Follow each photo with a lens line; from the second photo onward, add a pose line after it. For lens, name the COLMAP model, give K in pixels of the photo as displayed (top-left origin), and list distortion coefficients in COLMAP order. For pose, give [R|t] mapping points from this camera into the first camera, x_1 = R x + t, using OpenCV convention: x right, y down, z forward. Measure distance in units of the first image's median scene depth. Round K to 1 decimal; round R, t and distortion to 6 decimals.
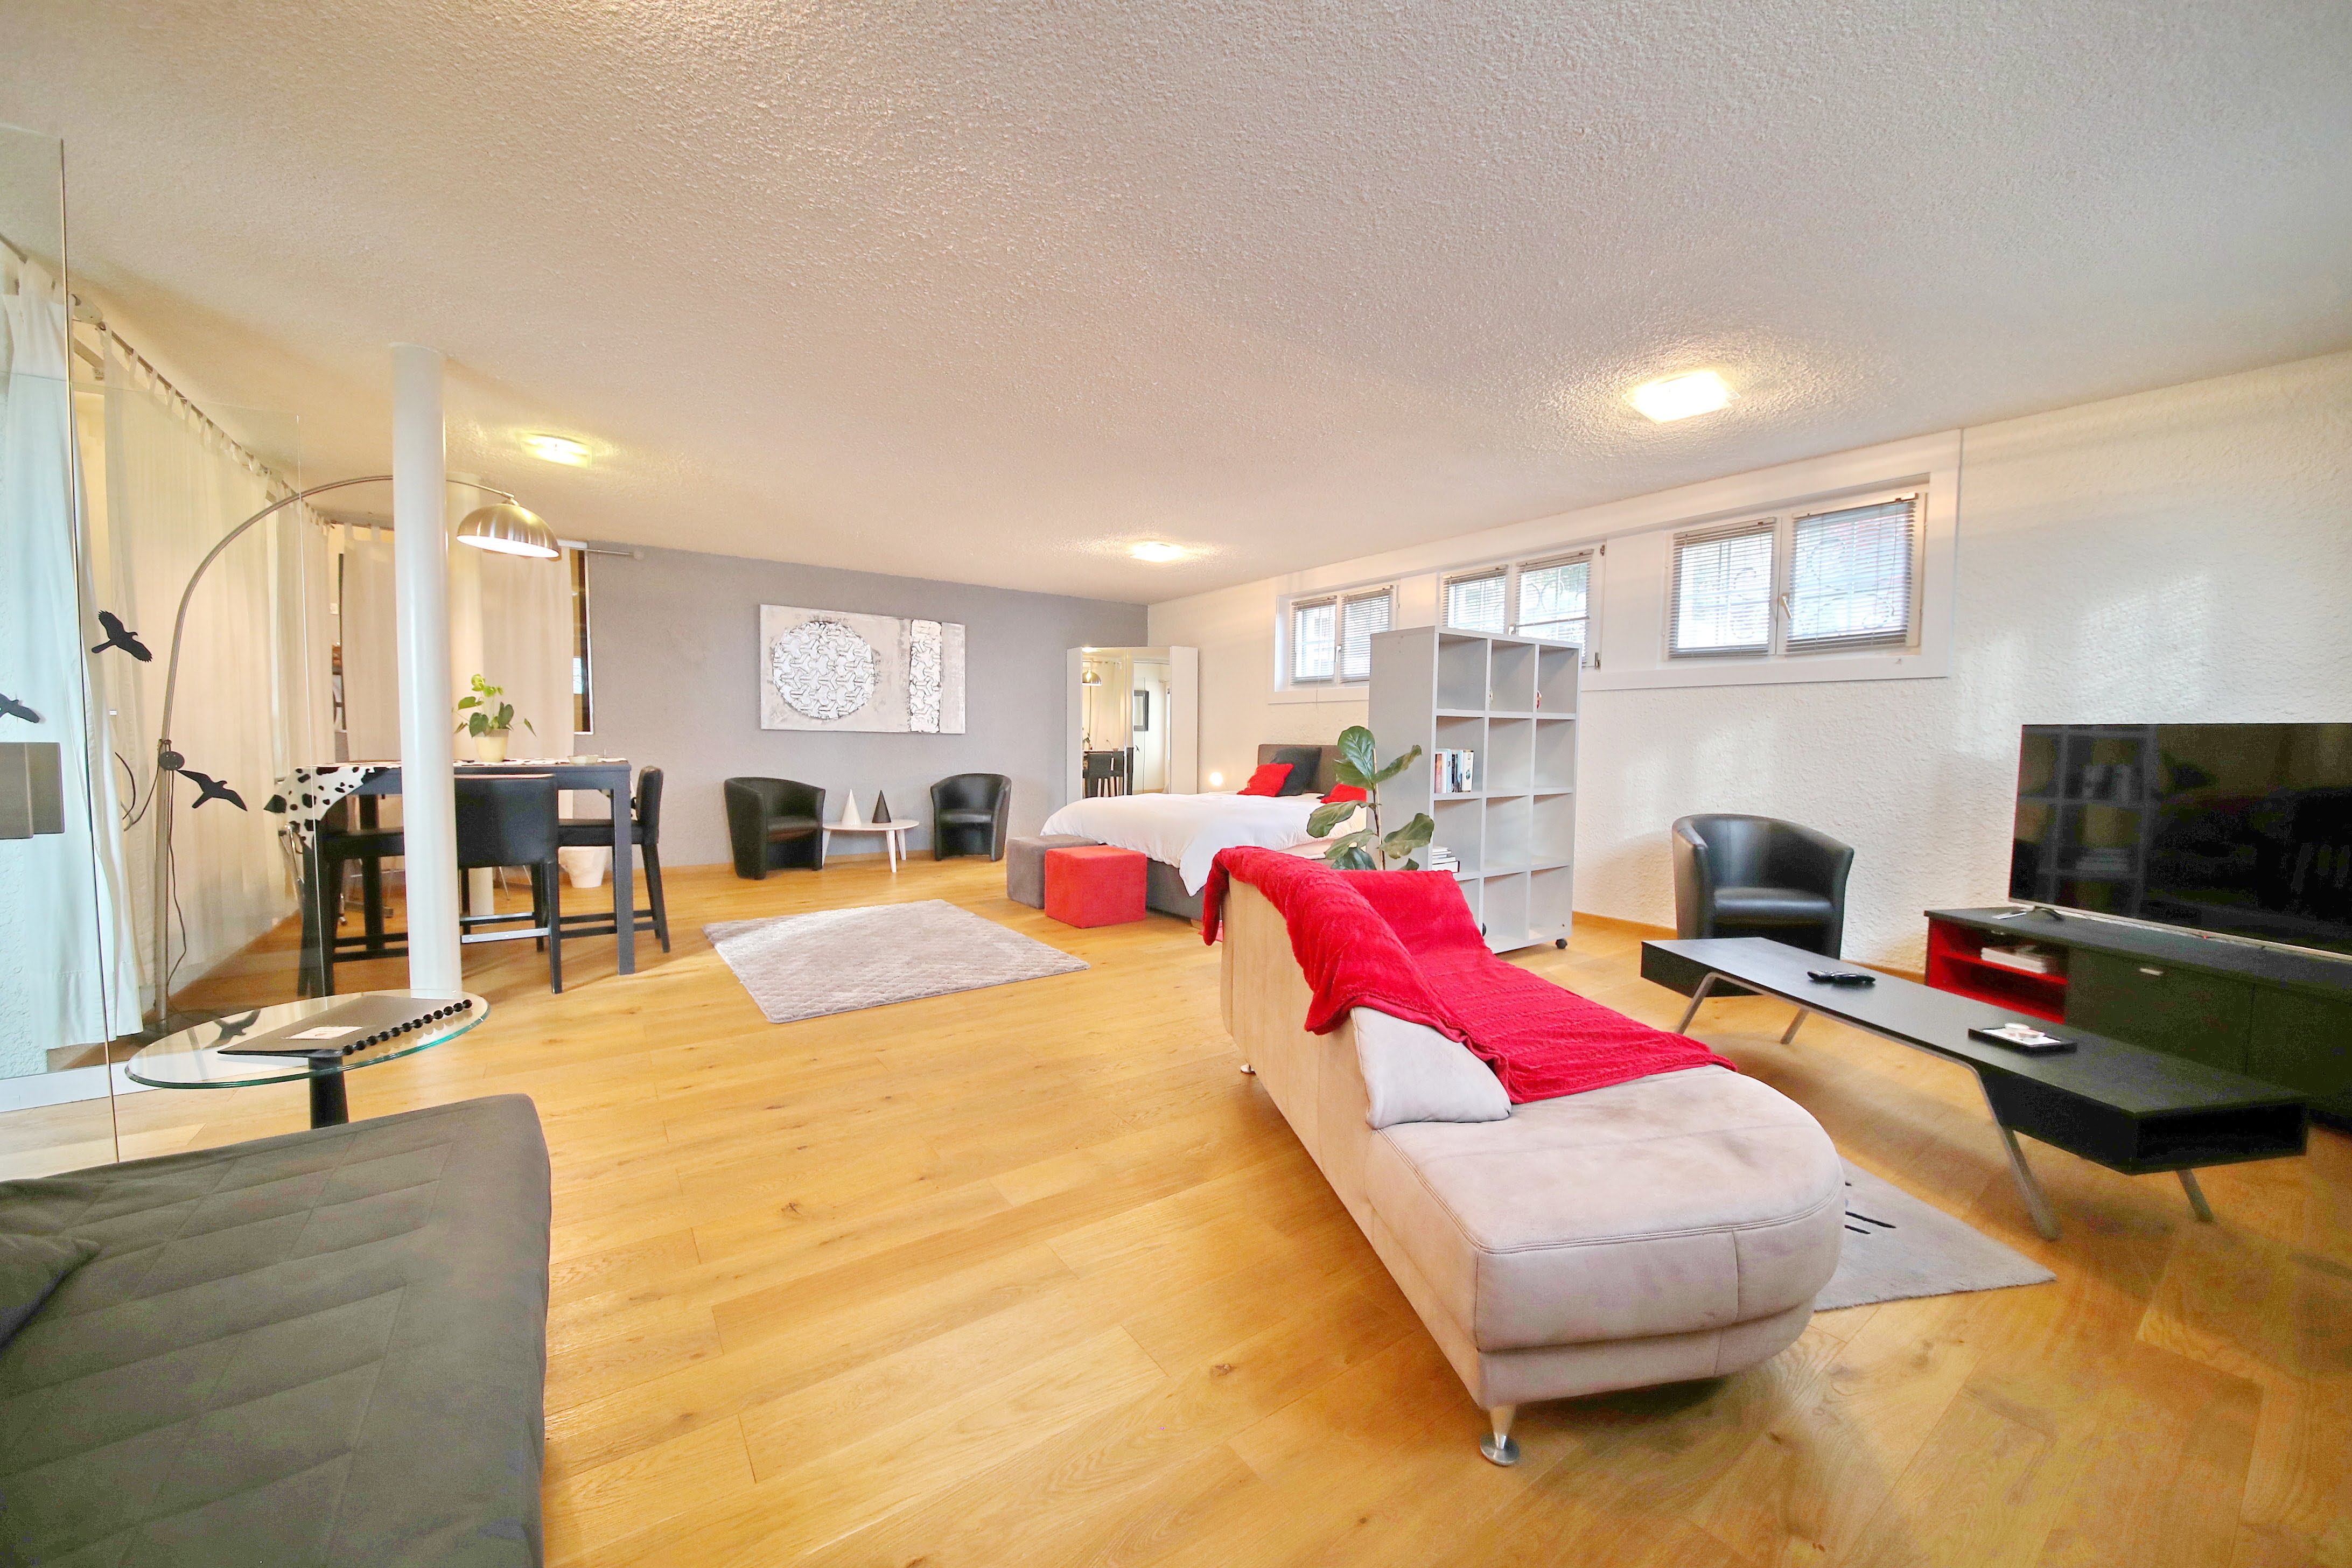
lens RADIAL K [[846.8, 0, 1178.4], [0, 846.8, 788.2], [0, 0, 1]] dist [0.025559, -0.027257]
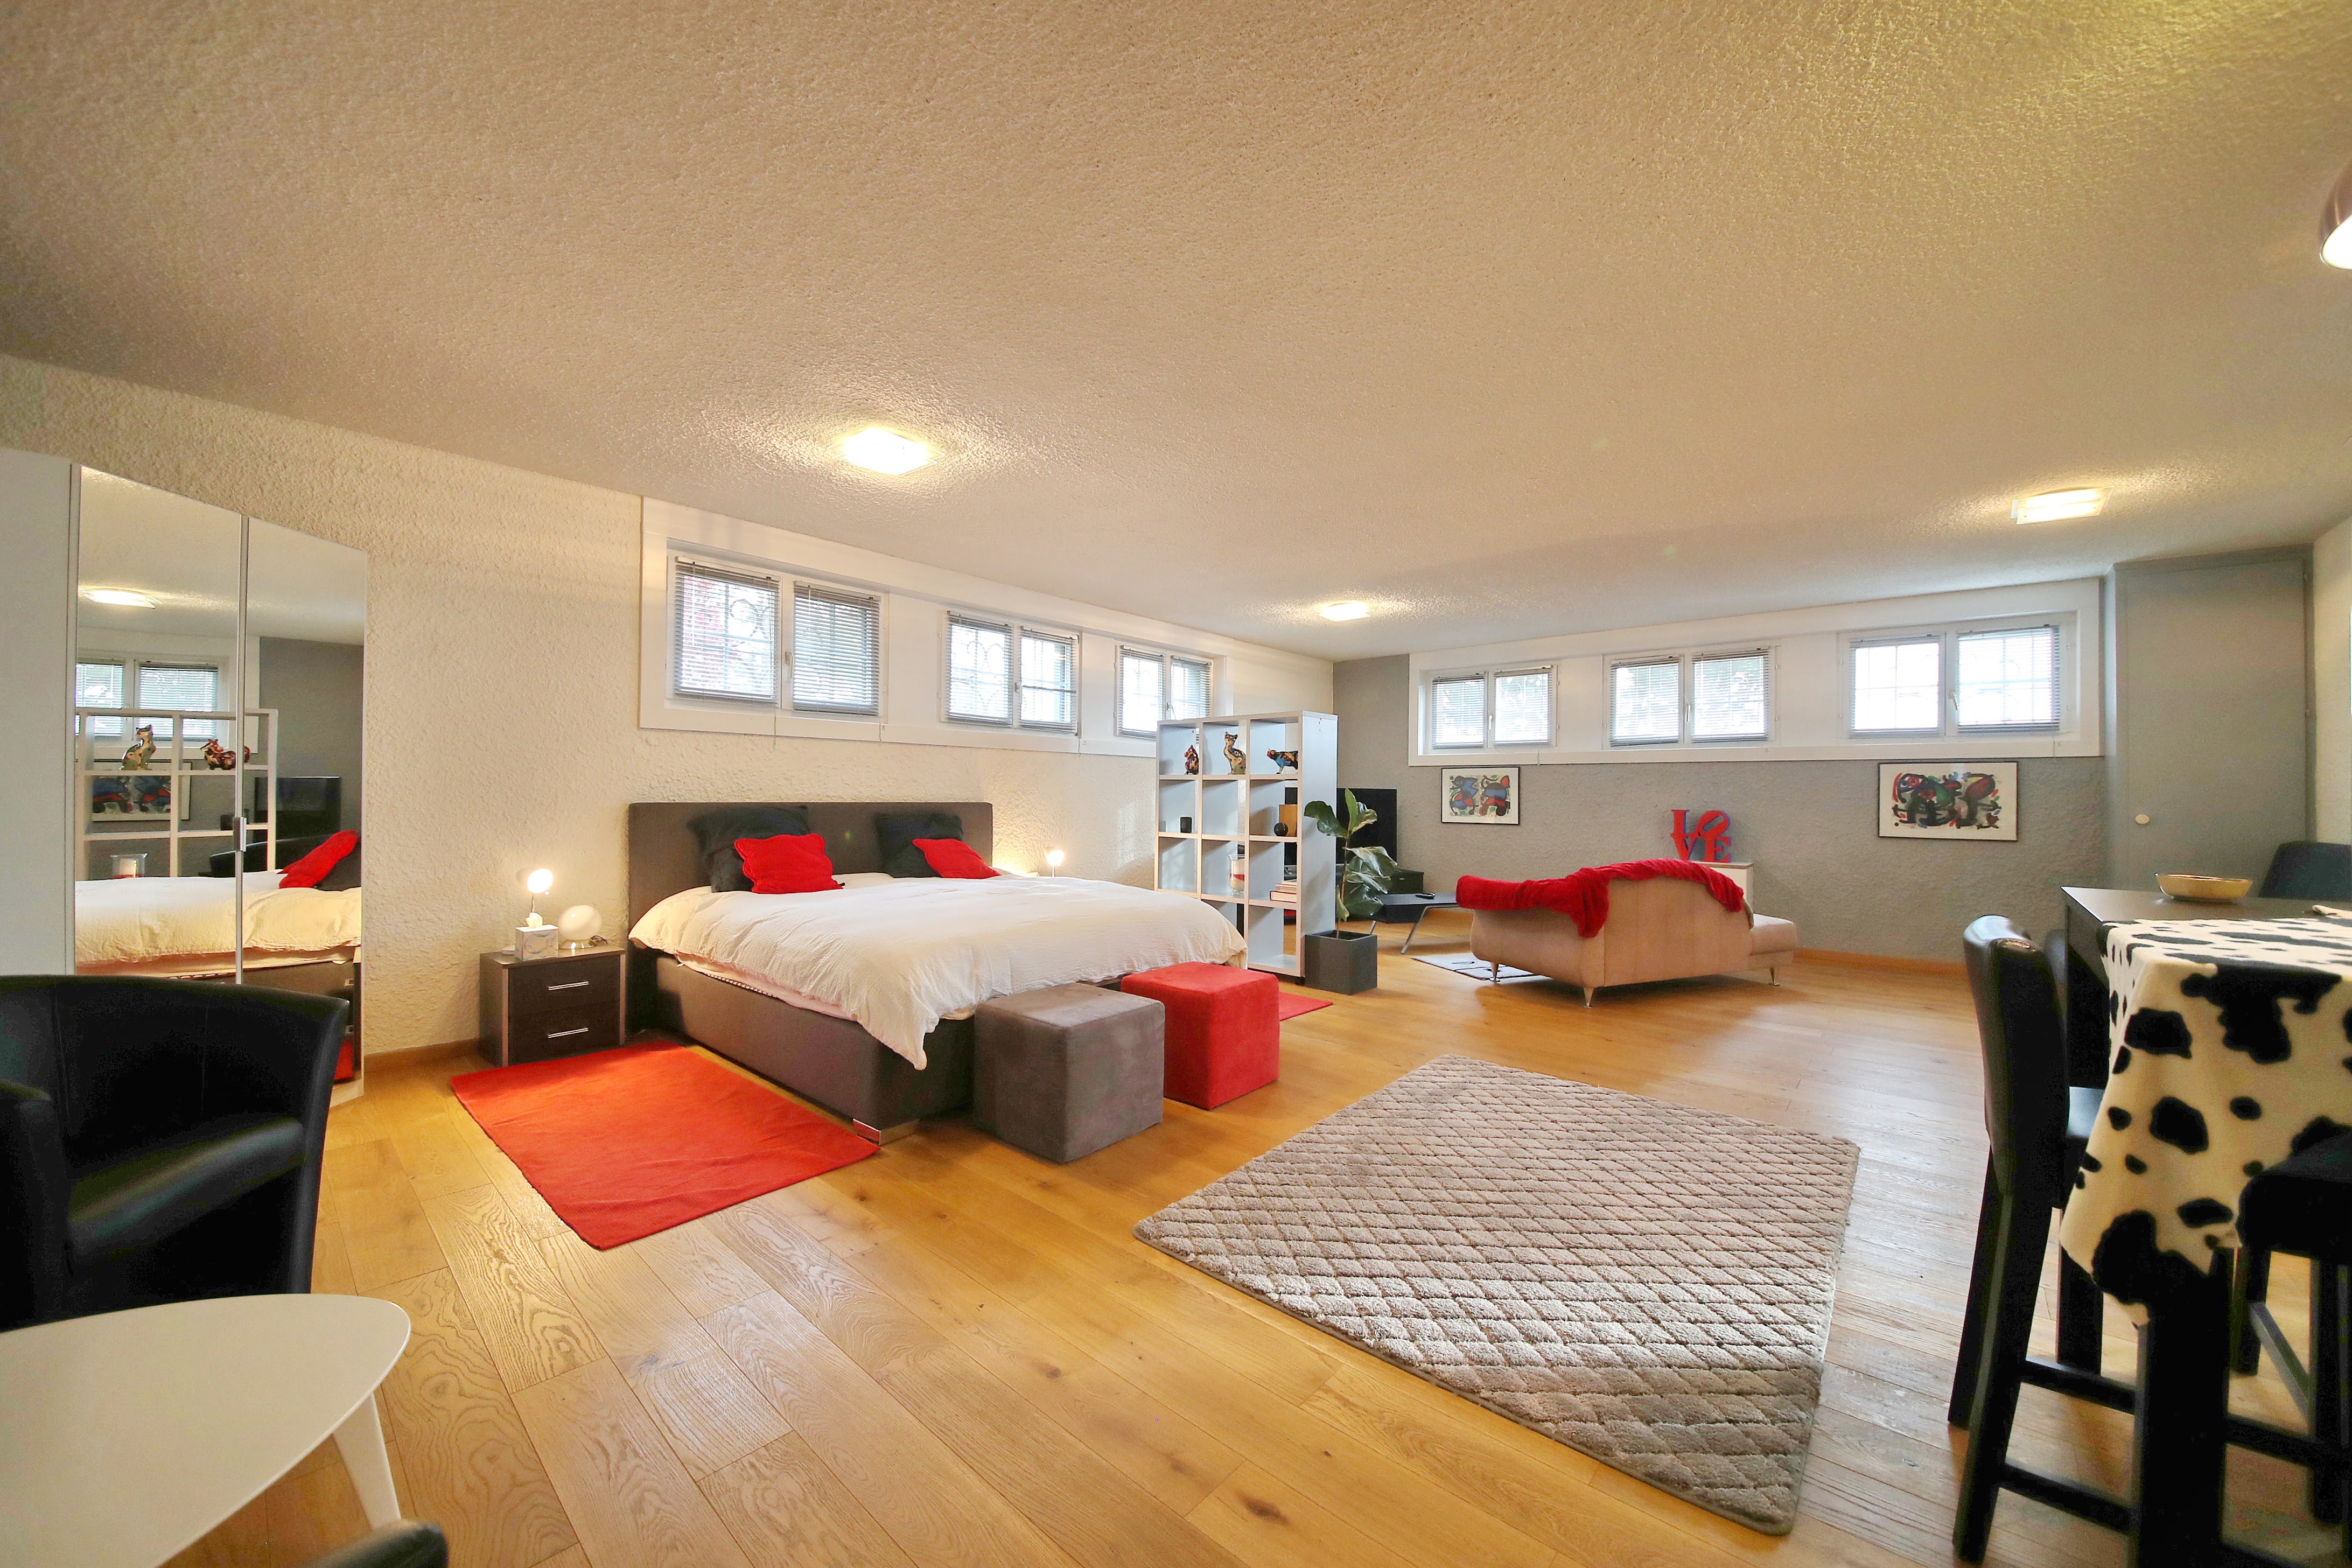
lens RADIAL K [[846.8, 0, 1178.4], [0, 846.8, 788.2], [0, 0, 1]] dist [0.025559, -0.027257]
pose [[-0.228395, -0.002074, 0.973566, -0.527385], [0.047172, 0.998800, 0.013194, -0.055633], [-0.972425, 0.048938, -0.228023, 0.847688]]
